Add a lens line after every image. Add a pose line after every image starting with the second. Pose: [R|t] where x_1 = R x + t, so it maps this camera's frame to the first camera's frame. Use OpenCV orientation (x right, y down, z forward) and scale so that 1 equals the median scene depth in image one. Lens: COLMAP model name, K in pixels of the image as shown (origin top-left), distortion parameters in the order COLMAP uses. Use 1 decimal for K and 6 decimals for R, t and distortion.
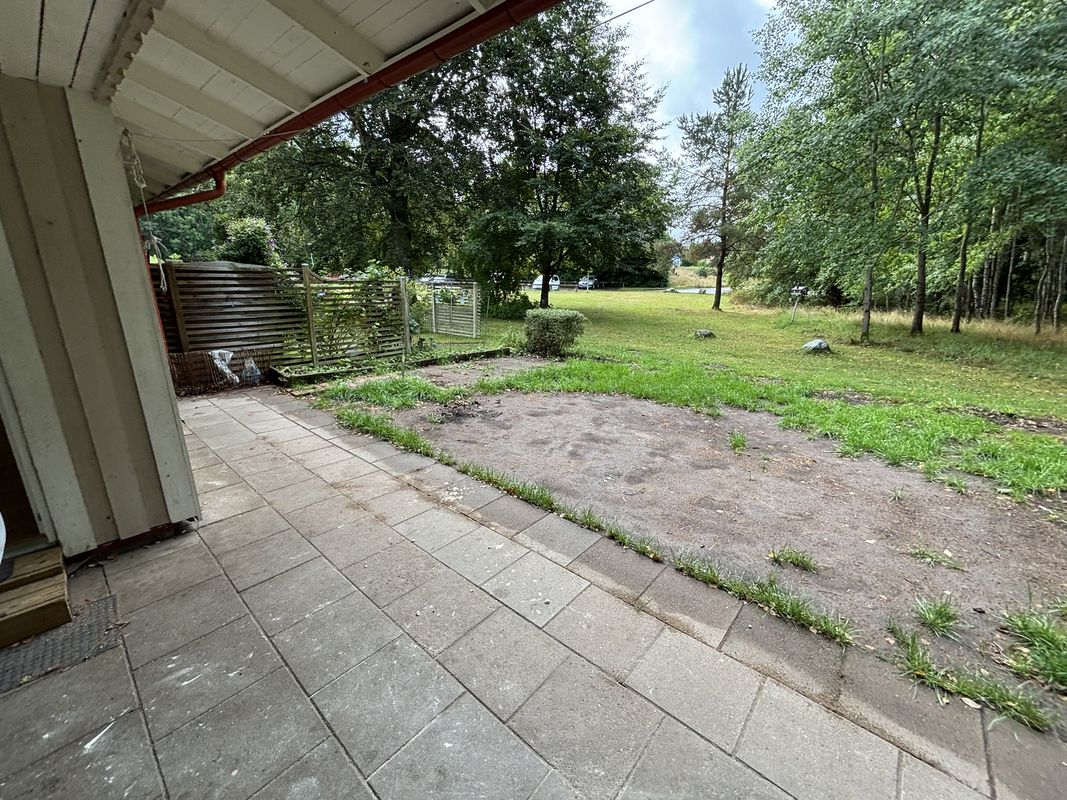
lens RADIAL K [[431.2, 0, 535.7], [0, 431.2, 392.7], [0, 0, 1]] dist [0.004226, -0.000350]
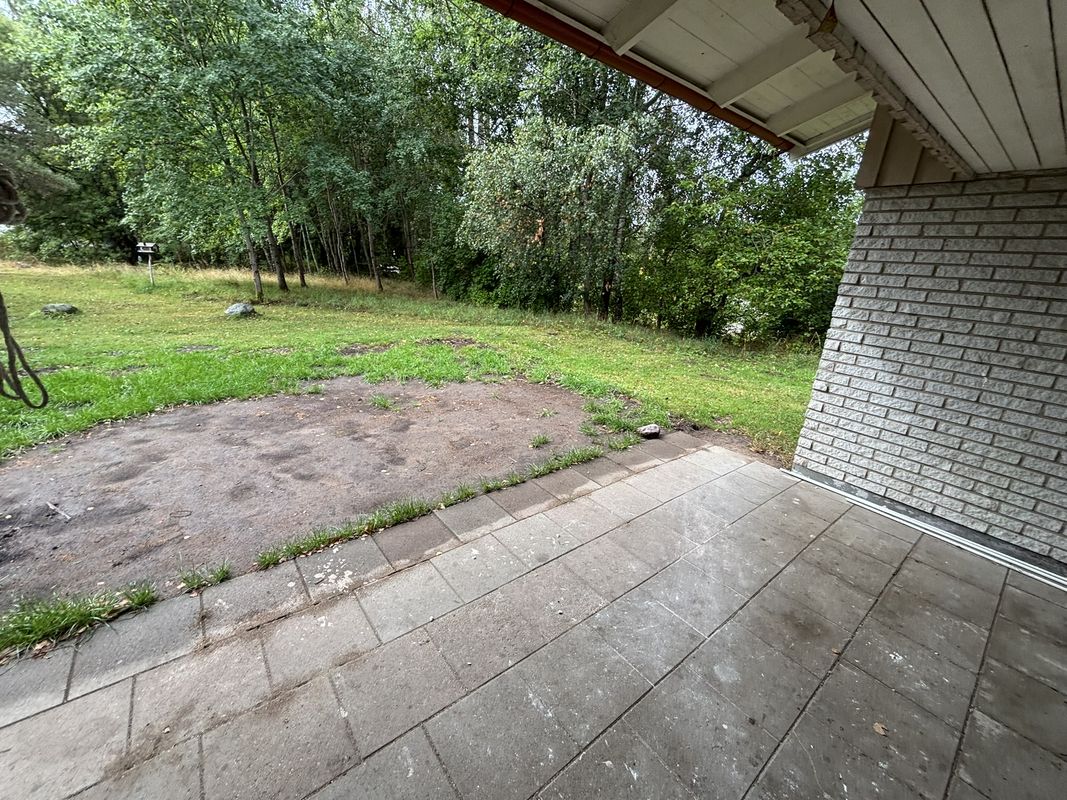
lens RADIAL K [[431.2, 0, 528.9], [0, 431.2, 395.2], [0, 0, 1]] dist [0.004226, -0.000350]
pose [[0.187149, -0.296335, 0.936569, -0.495970], [0.191467, 0.946133, 0.261101, -0.122894], [-0.963491, 0.130457, 0.233806, 0.338837]]
